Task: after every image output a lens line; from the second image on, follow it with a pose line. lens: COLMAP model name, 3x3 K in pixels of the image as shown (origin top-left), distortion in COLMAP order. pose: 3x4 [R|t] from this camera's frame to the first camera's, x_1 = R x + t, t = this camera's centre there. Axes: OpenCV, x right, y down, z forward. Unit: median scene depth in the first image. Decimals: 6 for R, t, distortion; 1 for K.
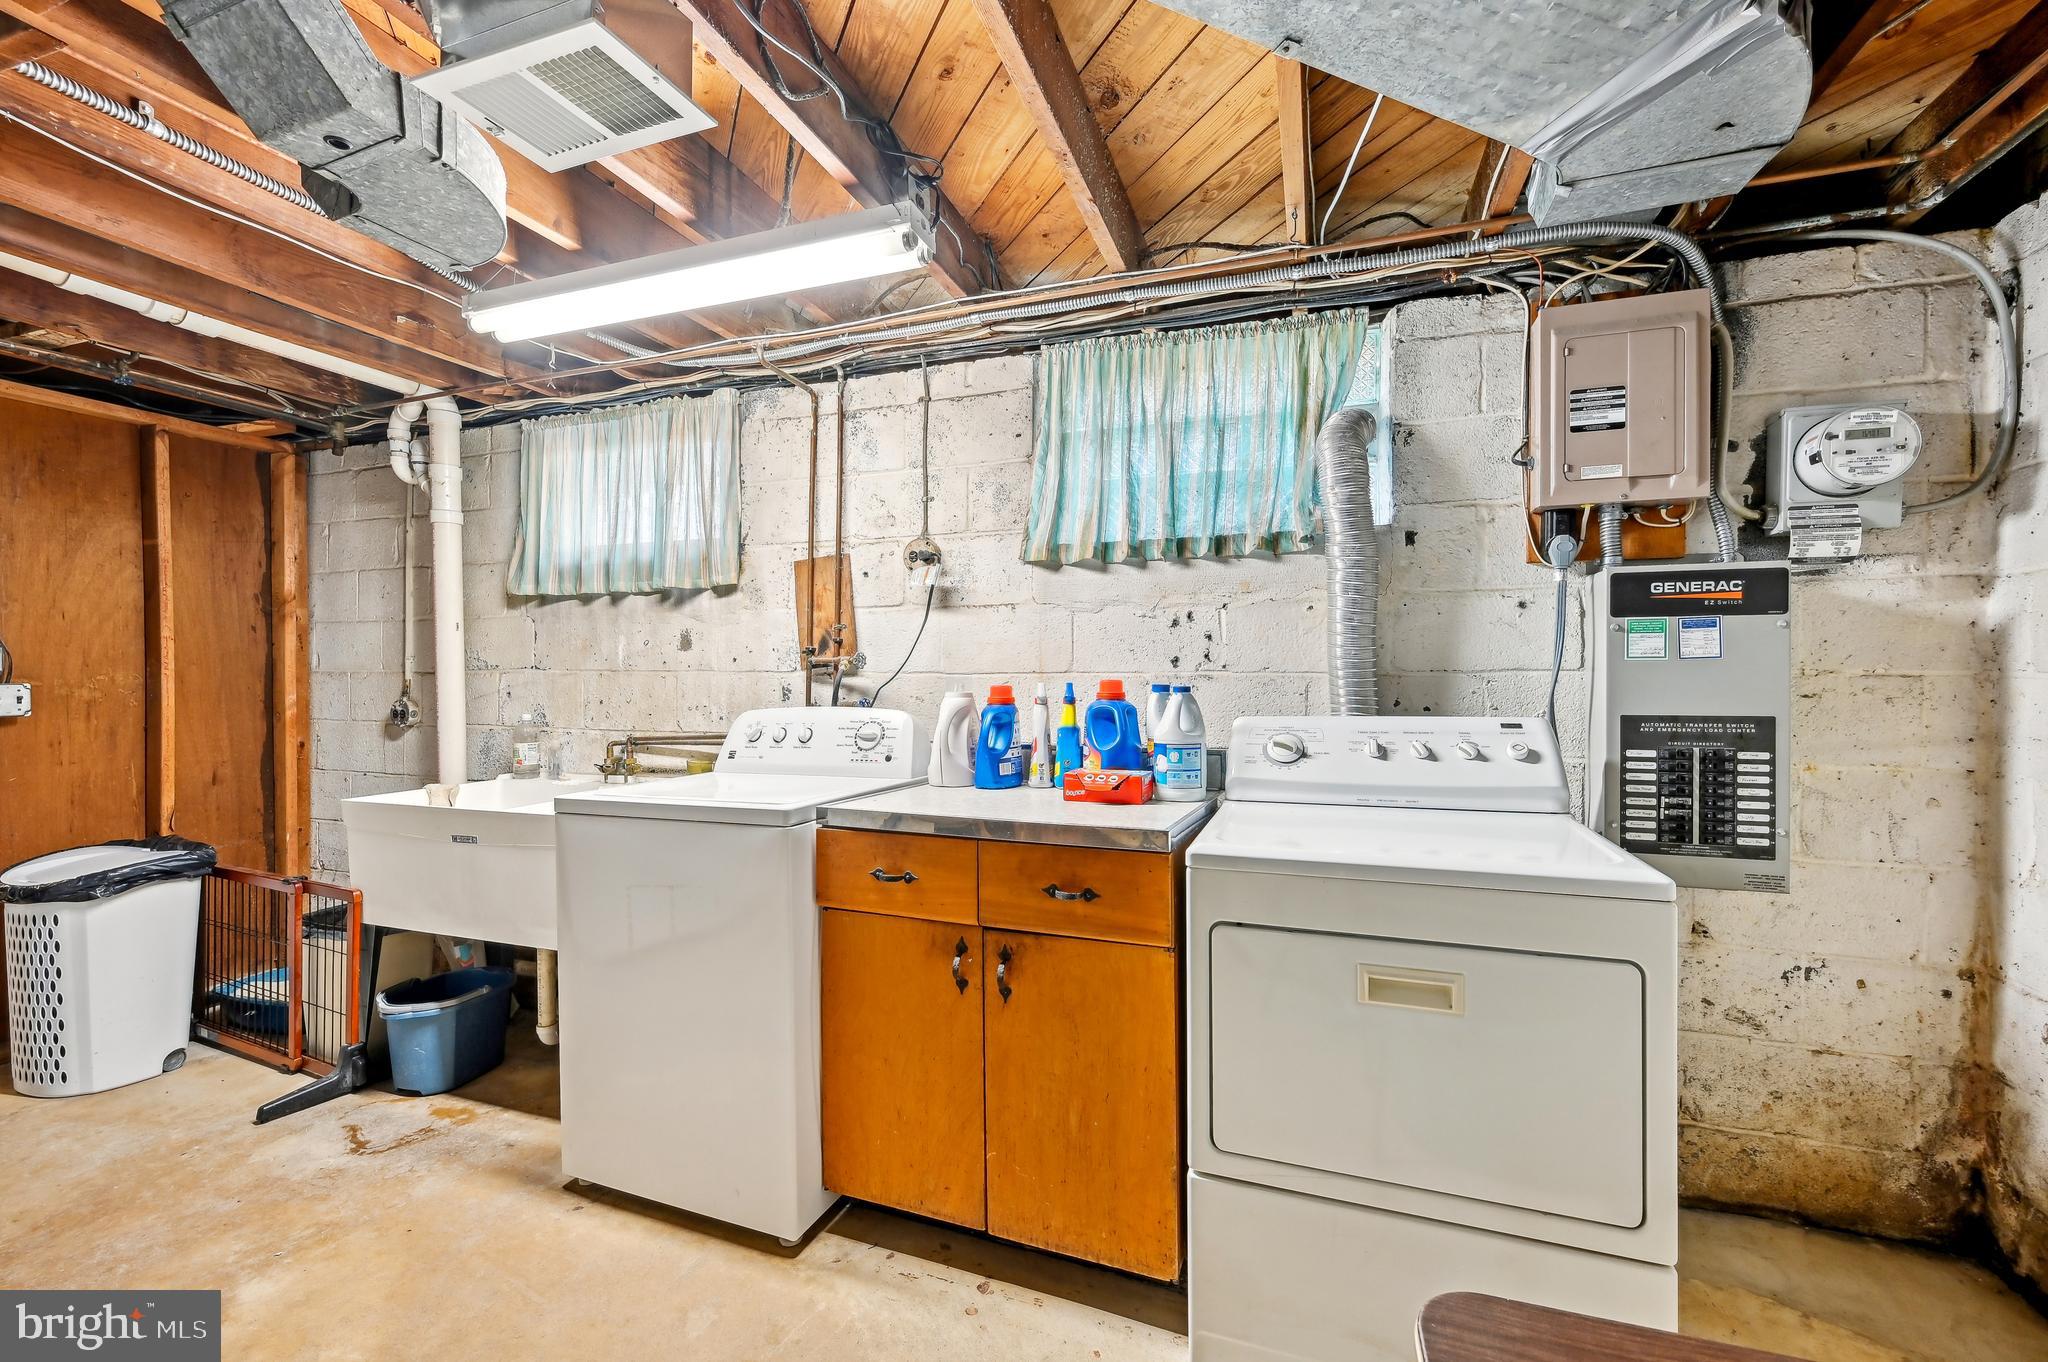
lens RADIAL K [[832.7, 0, 1025.9], [0, 832.7, 677.4], [0, 0, 1]] dist [0.000728, 0.000057]
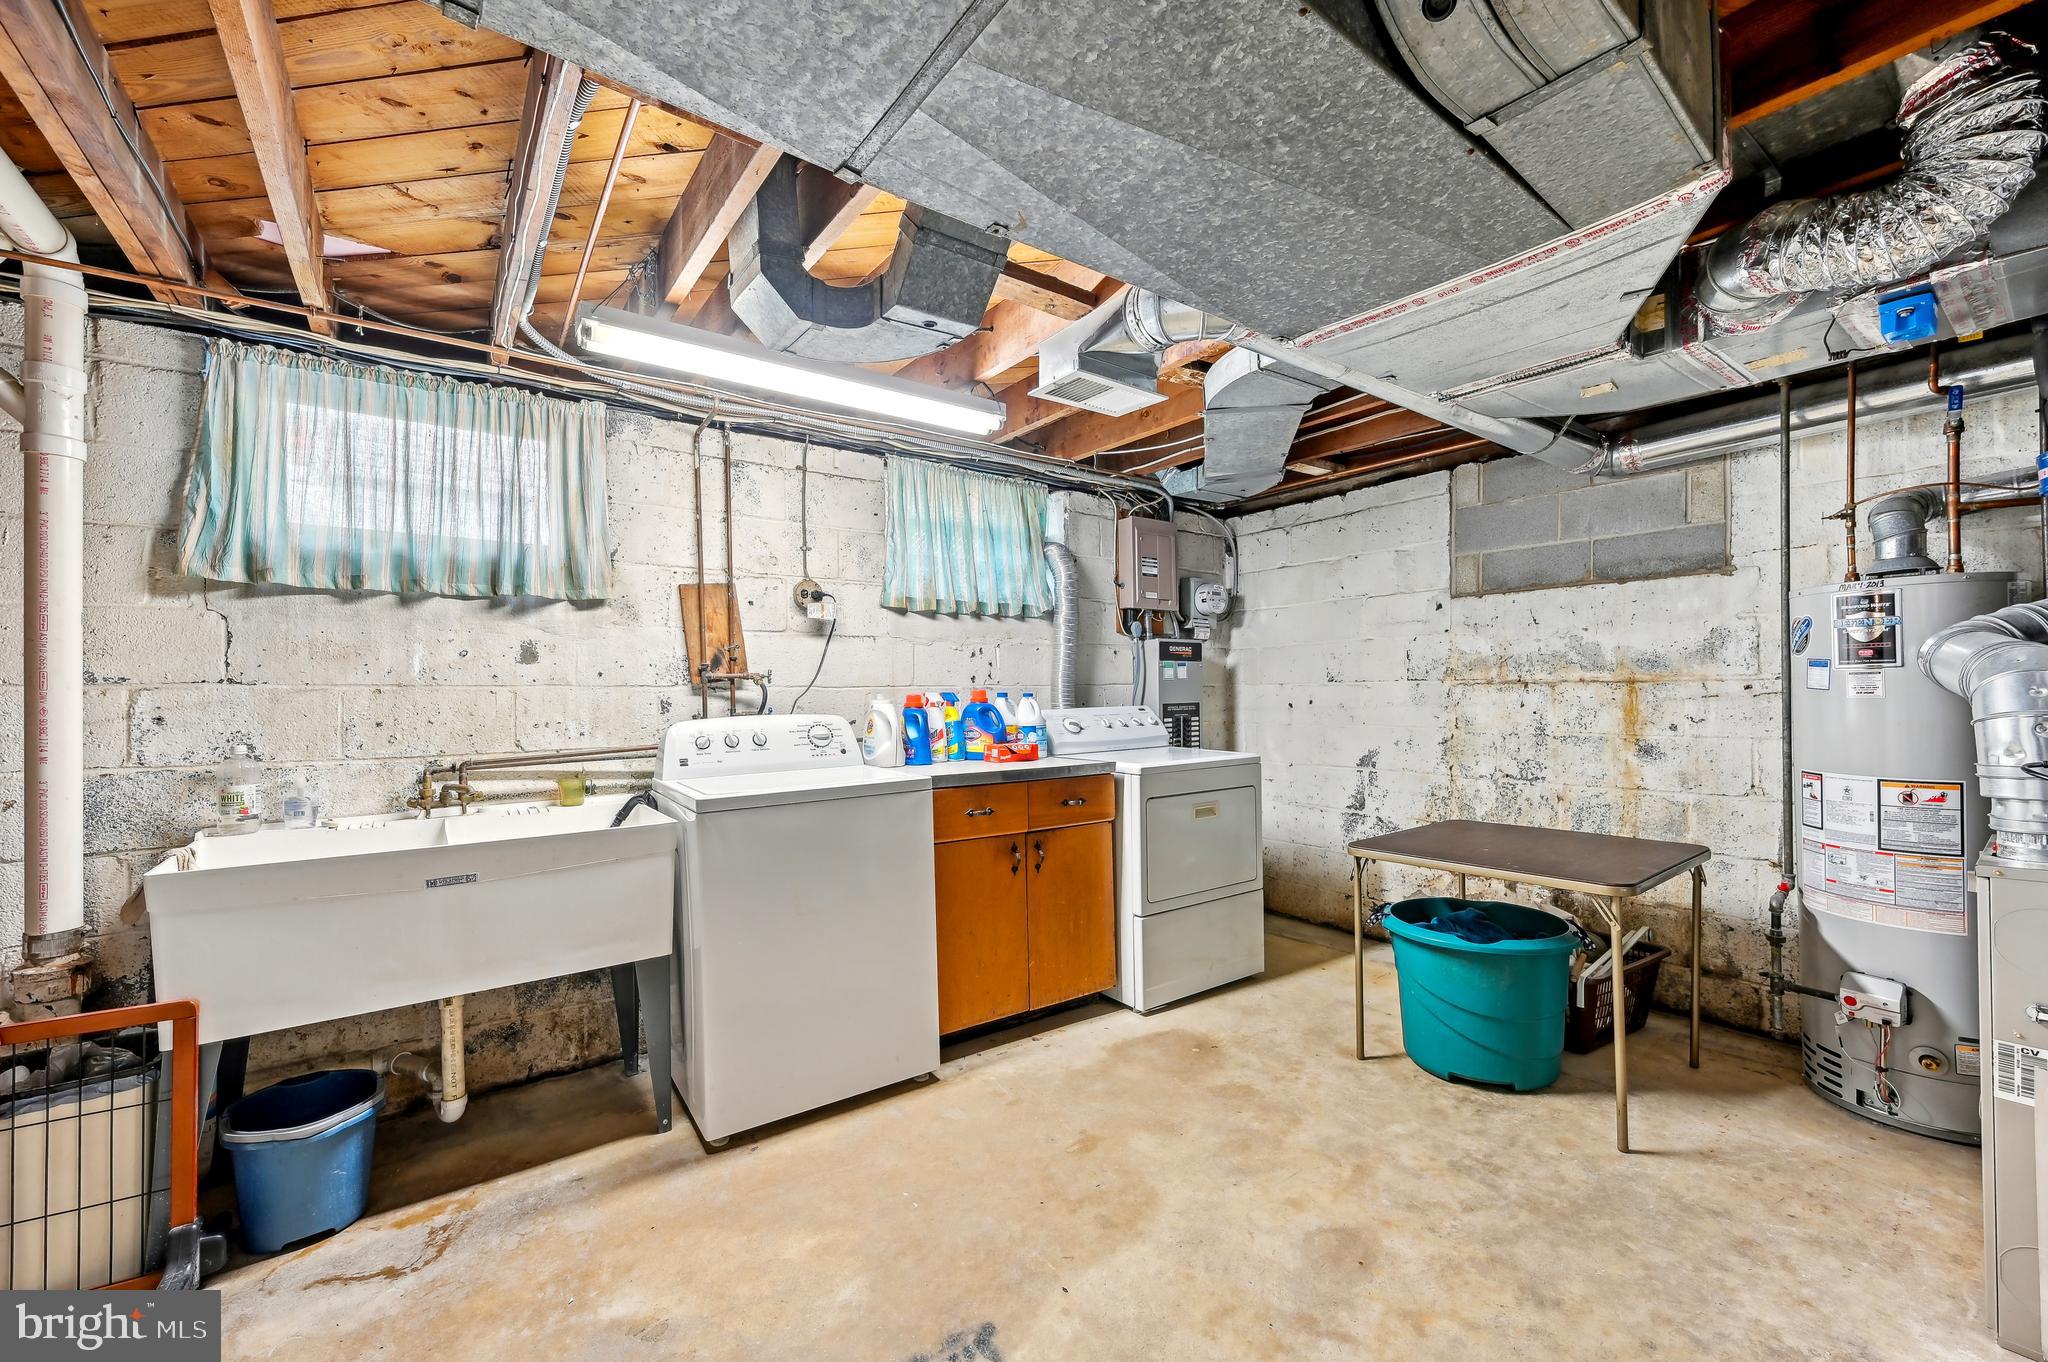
lens RADIAL K [[832.7, 0, 1023.9], [0, 832.7, 687.0], [0, 0, 1]] dist [0.000728, 0.000057]
pose [[0.558005, -0.001092, 0.829837, -0.990065], [0.012699, 0.999893, -0.007223, 0.008294], [-0.829740, 0.014569, 0.557960, 0.029443]]
